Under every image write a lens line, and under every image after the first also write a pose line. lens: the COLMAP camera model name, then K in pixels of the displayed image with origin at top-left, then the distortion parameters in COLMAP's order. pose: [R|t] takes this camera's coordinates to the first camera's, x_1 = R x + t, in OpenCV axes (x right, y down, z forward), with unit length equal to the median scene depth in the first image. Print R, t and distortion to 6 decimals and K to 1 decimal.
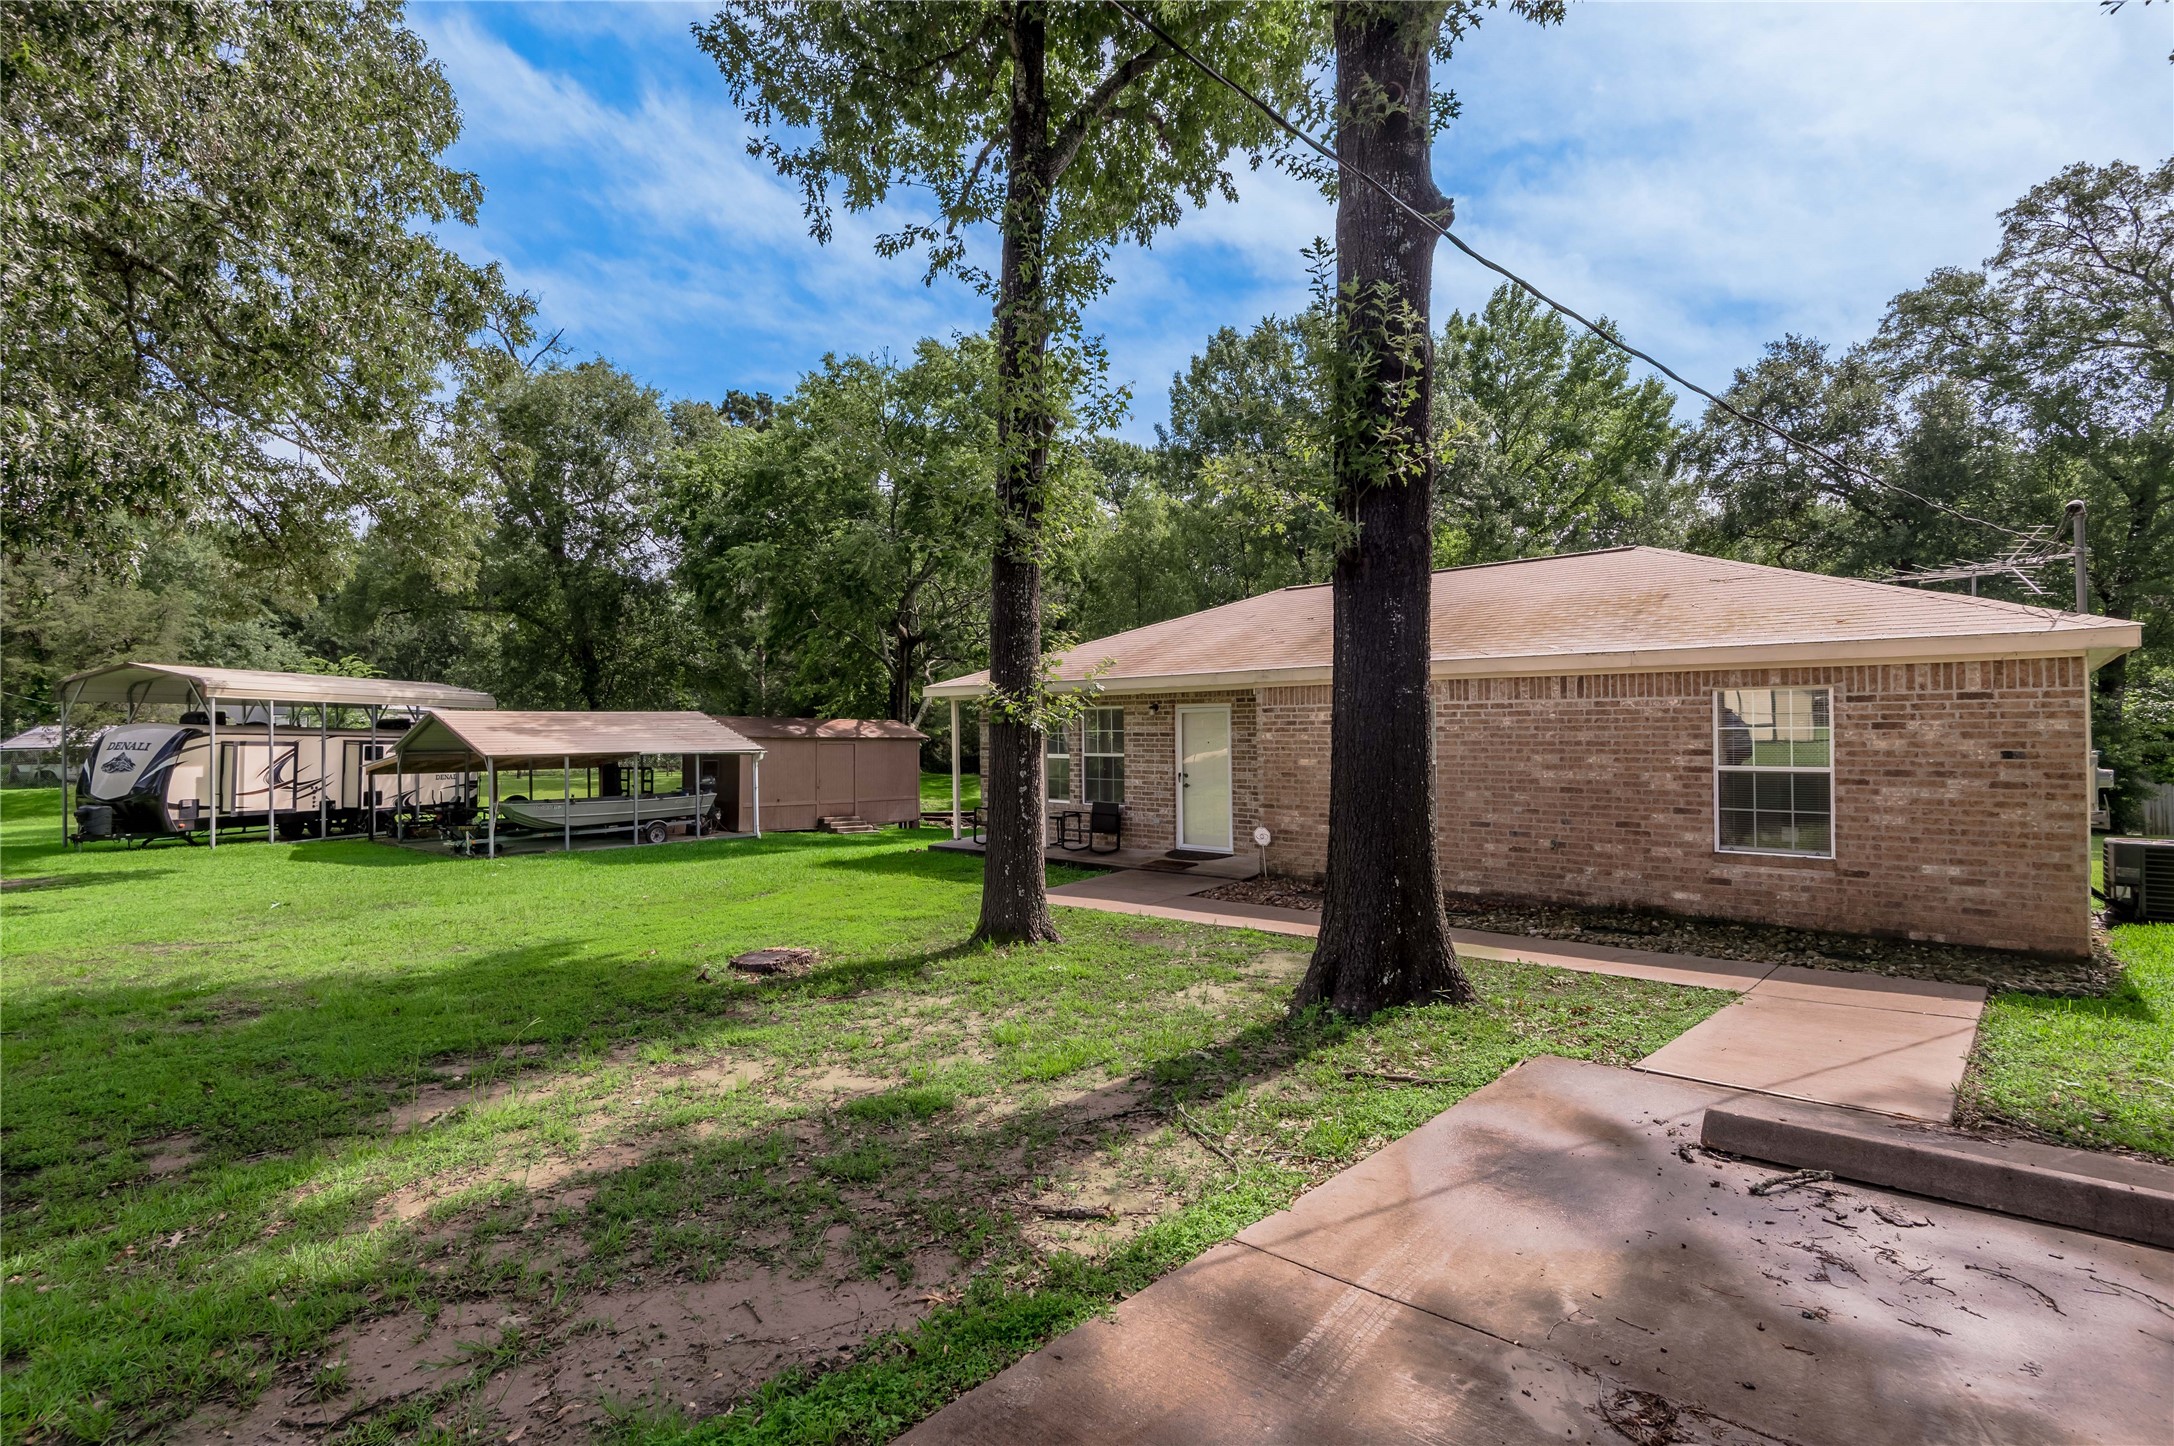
lens RADIAL K [[1006.1, 0, 1093.1], [0, 1006.1, 722.9], [0, 0, 1]] dist [0.048752, -0.045216]
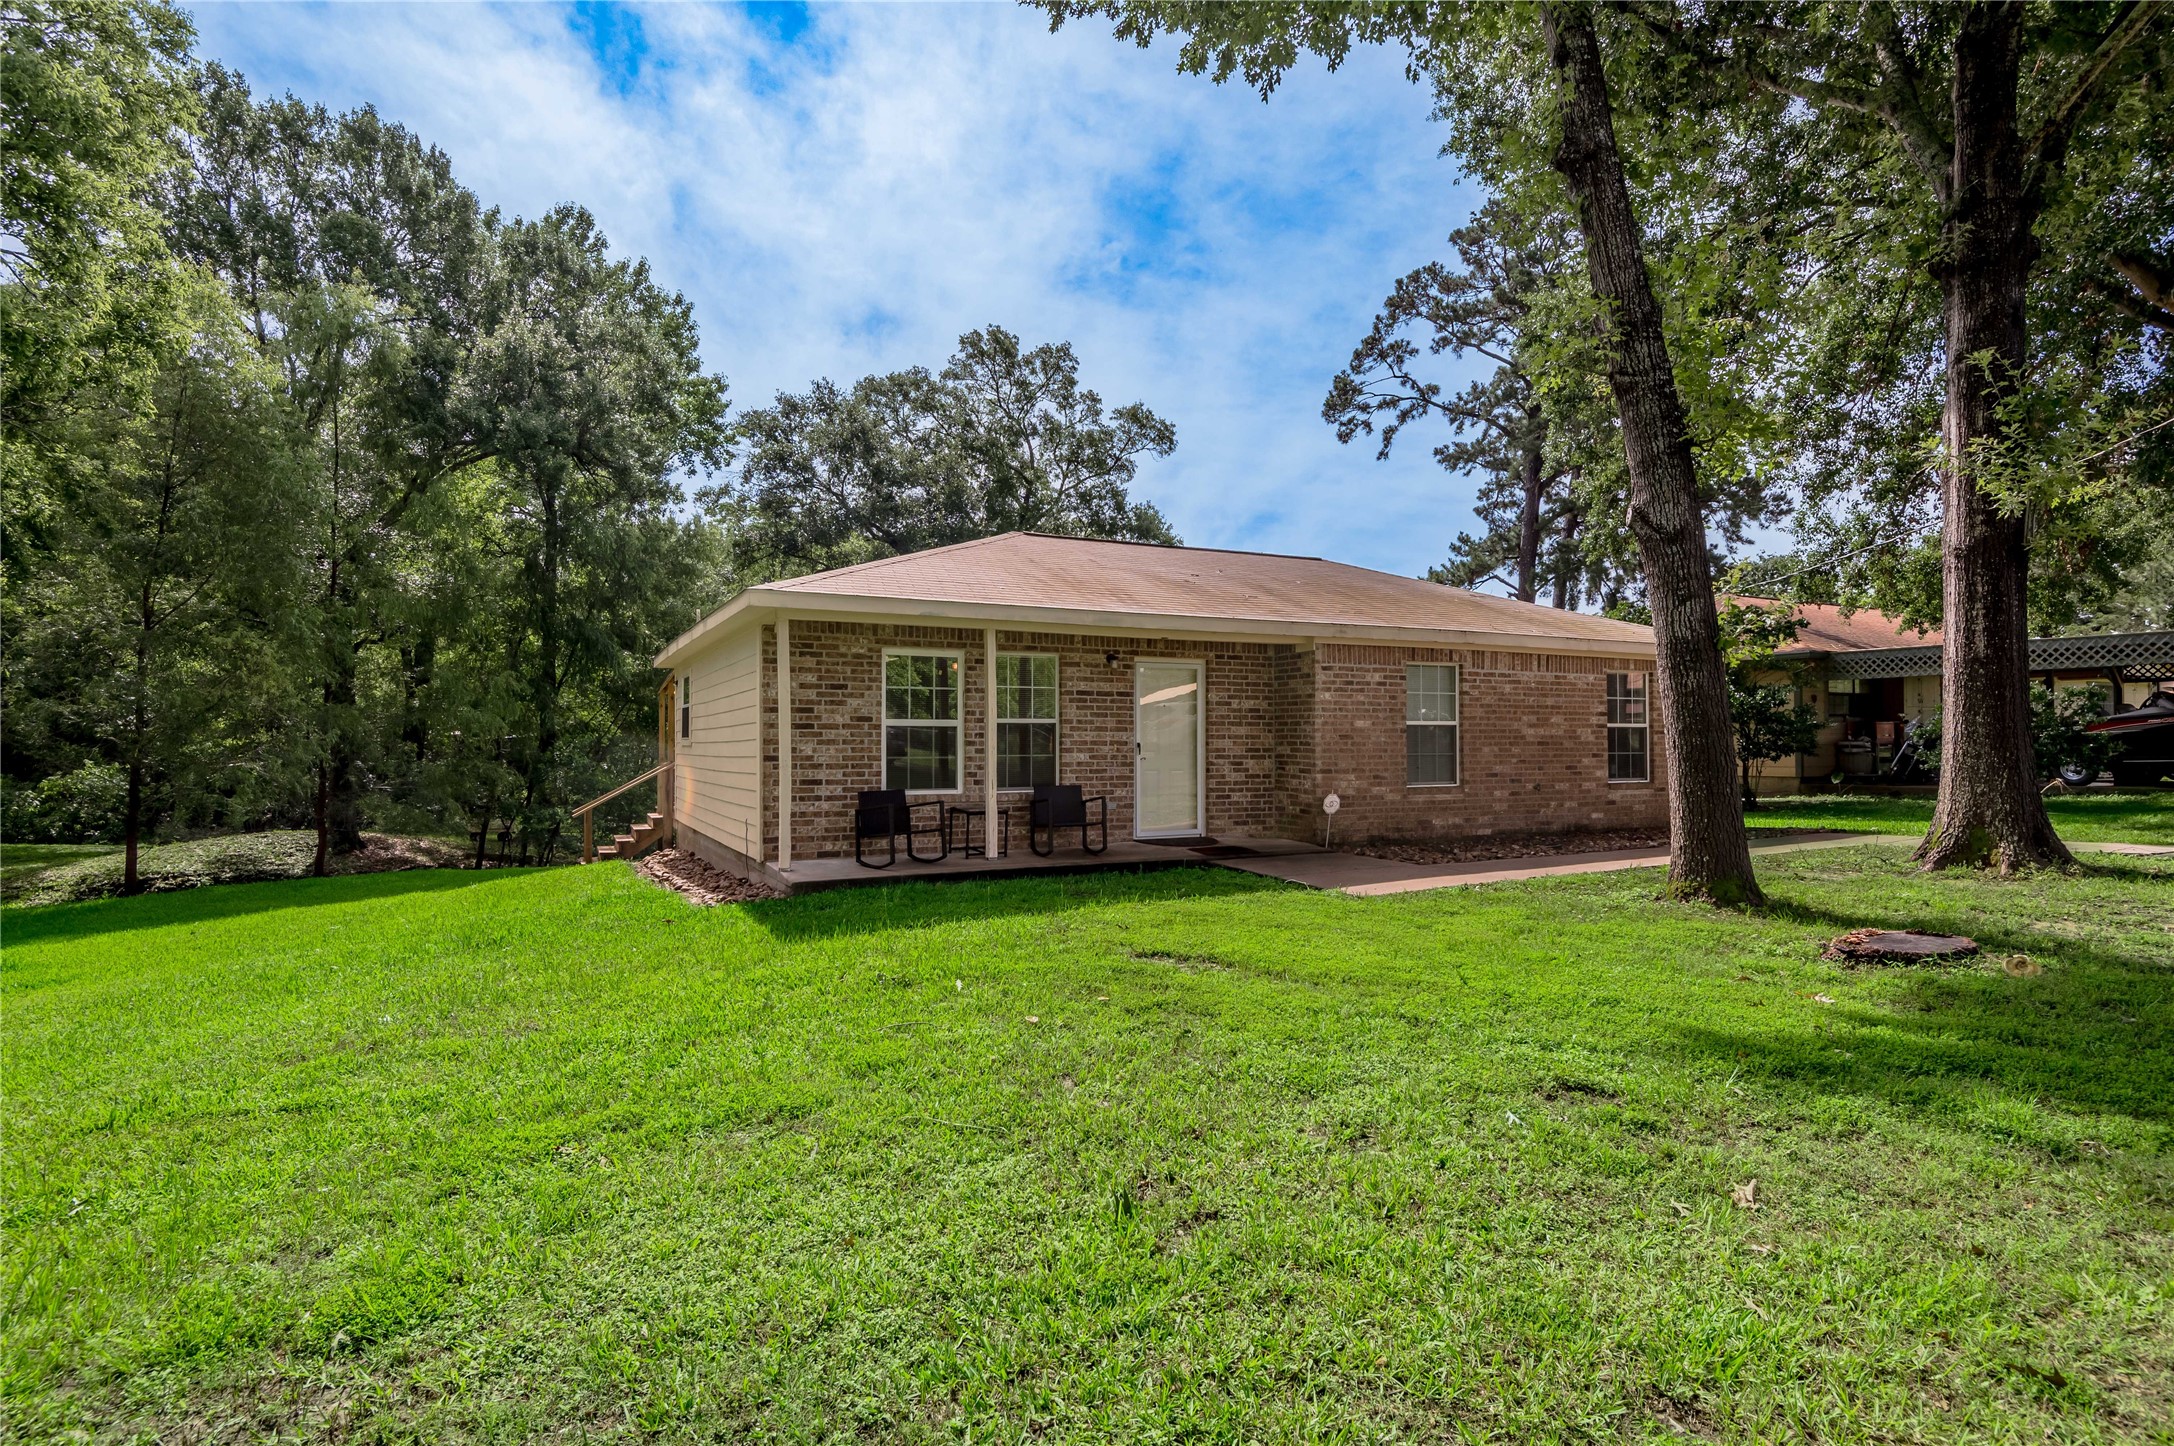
lens RADIAL K [[1099.1, 0, 1086.6], [0, 1099.1, 700.1], [0, 0, 1]] dist [0.027202, -0.000790]
pose [[0.372809, 0.047088, 0.926713, -0.453015], [-0.004998, 0.998799, -0.048740, 0.035759], [-0.927895, 0.013539, 0.372596, 0.439697]]
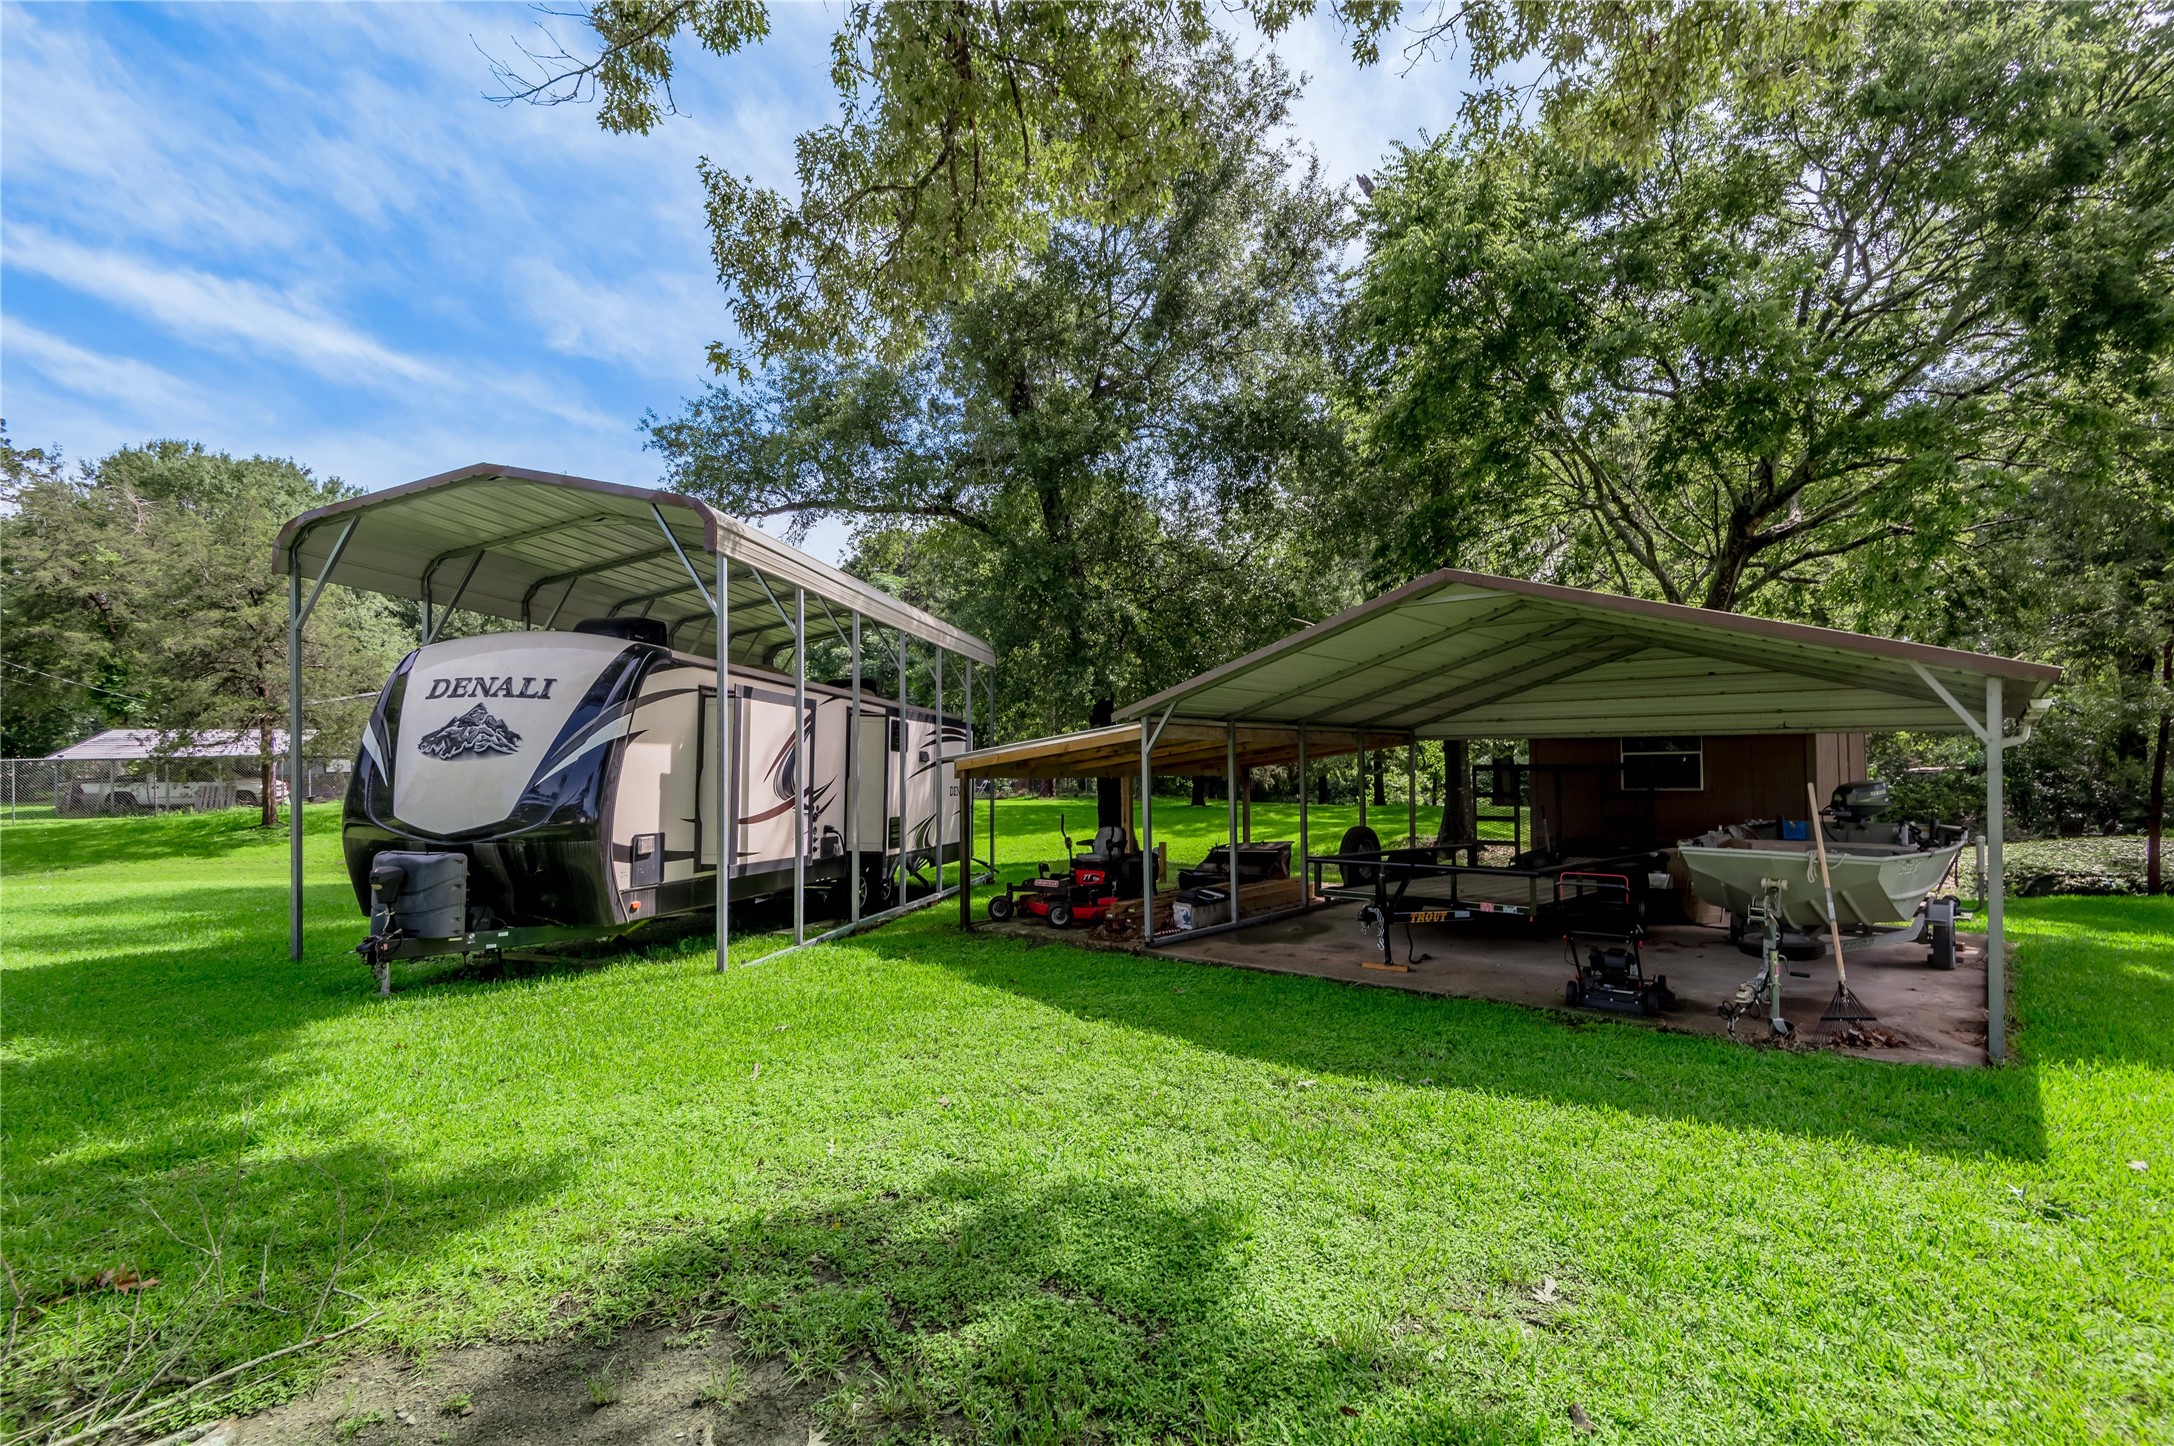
lens RADIAL K [[1006.1, 0, 1093.1], [0, 1006.1, 722.9], [0, 0, 1]] dist [0.048752, -0.045216]
pose [[0.999860, 0.000525, -0.016702, -0.735178], [-0.001135, 0.999333, -0.036503, 0.049084], [0.016672, 0.036517, 0.999194, 0.643168]]
